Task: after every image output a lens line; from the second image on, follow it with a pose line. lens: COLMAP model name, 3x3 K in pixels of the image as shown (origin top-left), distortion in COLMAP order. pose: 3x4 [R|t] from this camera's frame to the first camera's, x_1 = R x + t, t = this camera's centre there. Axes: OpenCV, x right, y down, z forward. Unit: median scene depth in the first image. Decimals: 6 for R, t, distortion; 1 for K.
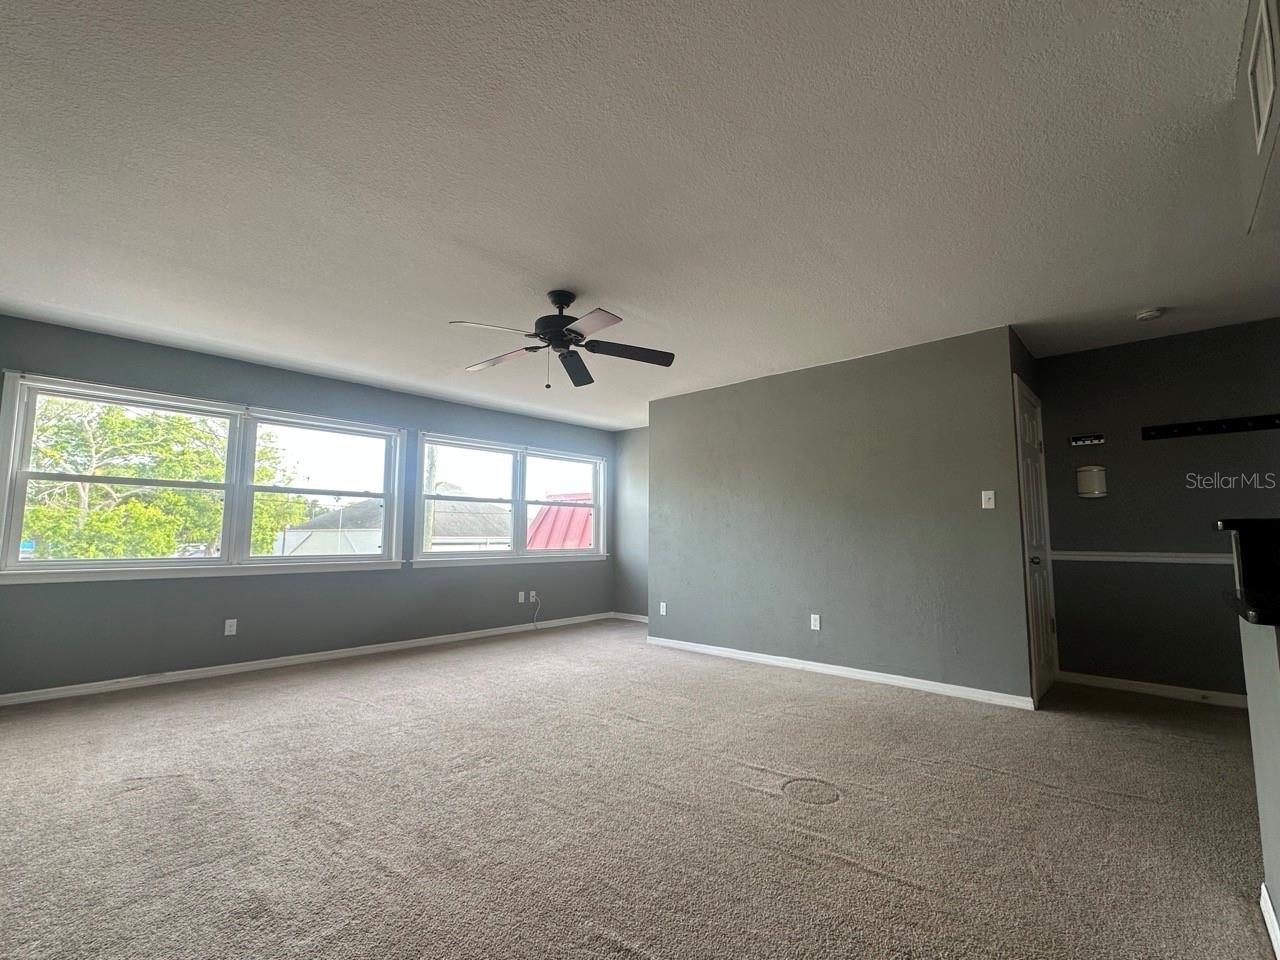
lens RADIAL K [[557.9, 0, 640.0], [0, 557.9, 480.0], [0, 0, 1]] dist [-0.000985, 0.000044]
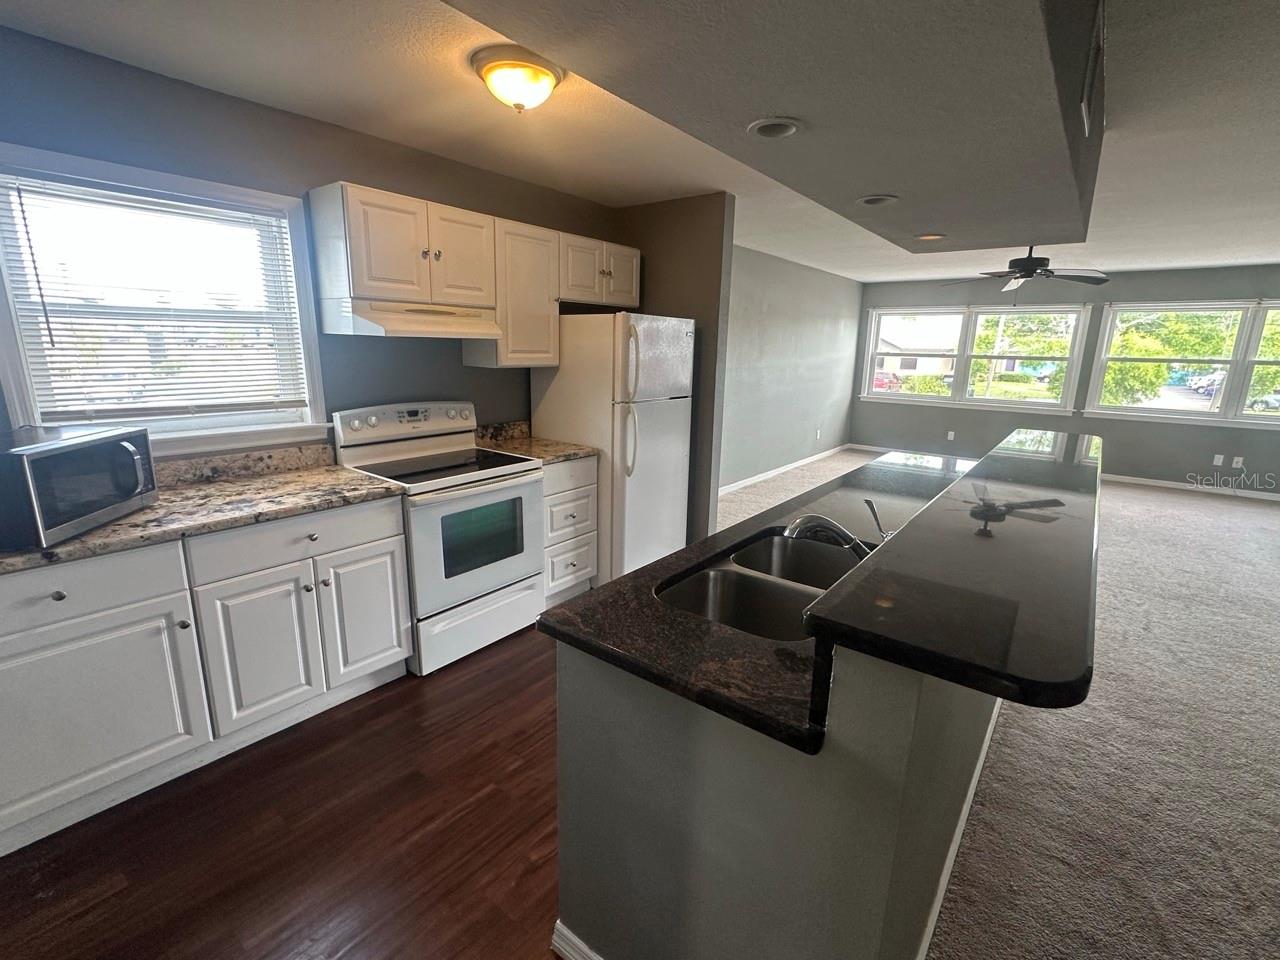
lens RADIAL K [[574.7, 0, 640.0], [0, 574.7, 480.0], [0, 0, 1]] dist [-0.002455, 0.000542]
pose [[0.071258, 0.227007, -0.971283, 0.717536], [0.079555, 0.969363, 0.232395, -0.076227], [0.994280, -0.093830, 0.051015, -0.083963]]
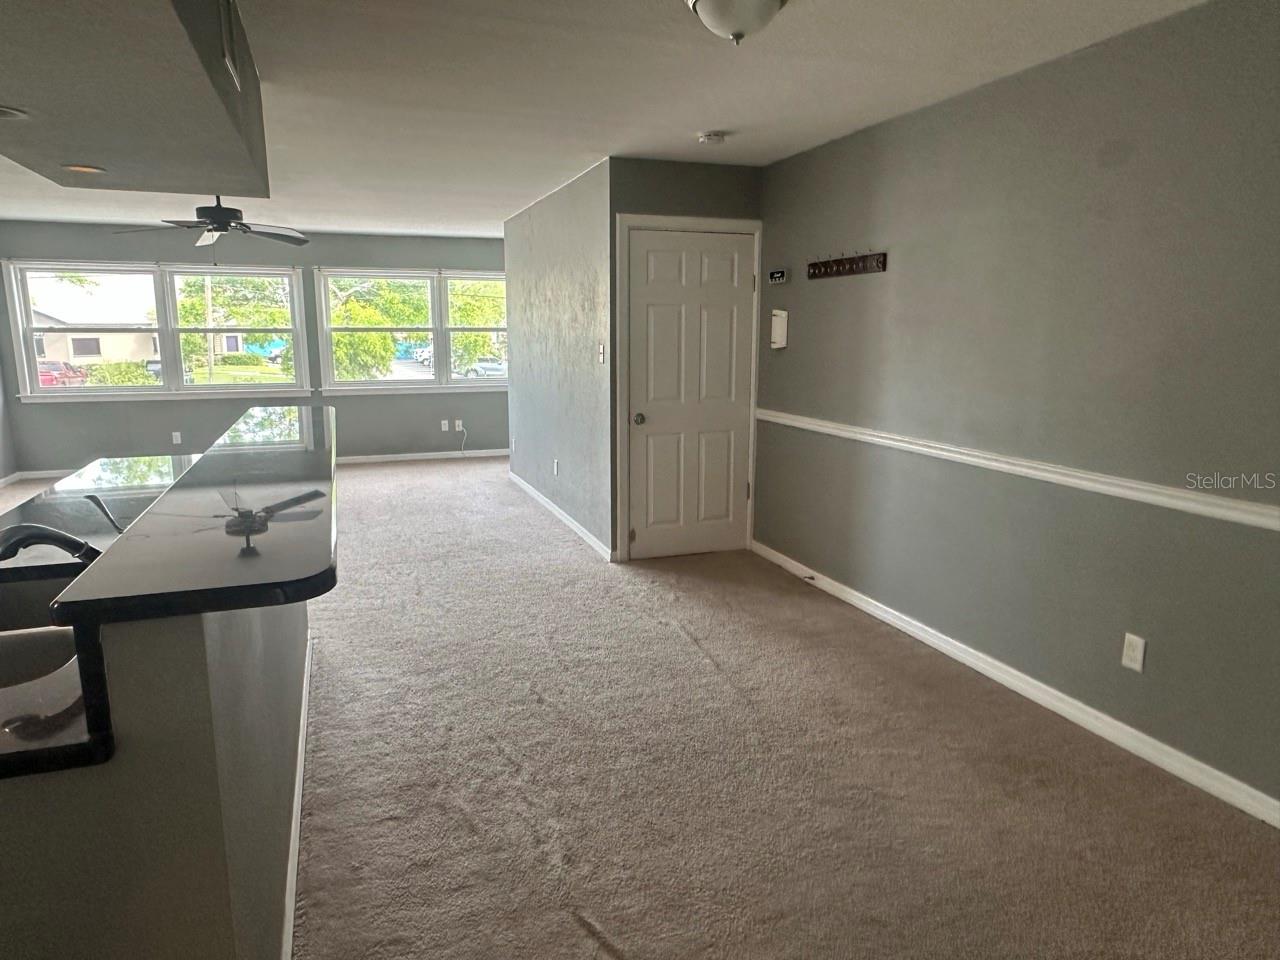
lens RADIAL K [[817.3, 0, 640.0], [0, 817.3, 480.0], [0, 0, 1]] dist [-0.008483, -0.000848]
pose [[0.888366, 0.083454, -0.451487, 0.776782], [0.045168, 0.962687, 0.266820, -0.073983], [0.456908, -0.257427, 0.851450, -0.122956]]
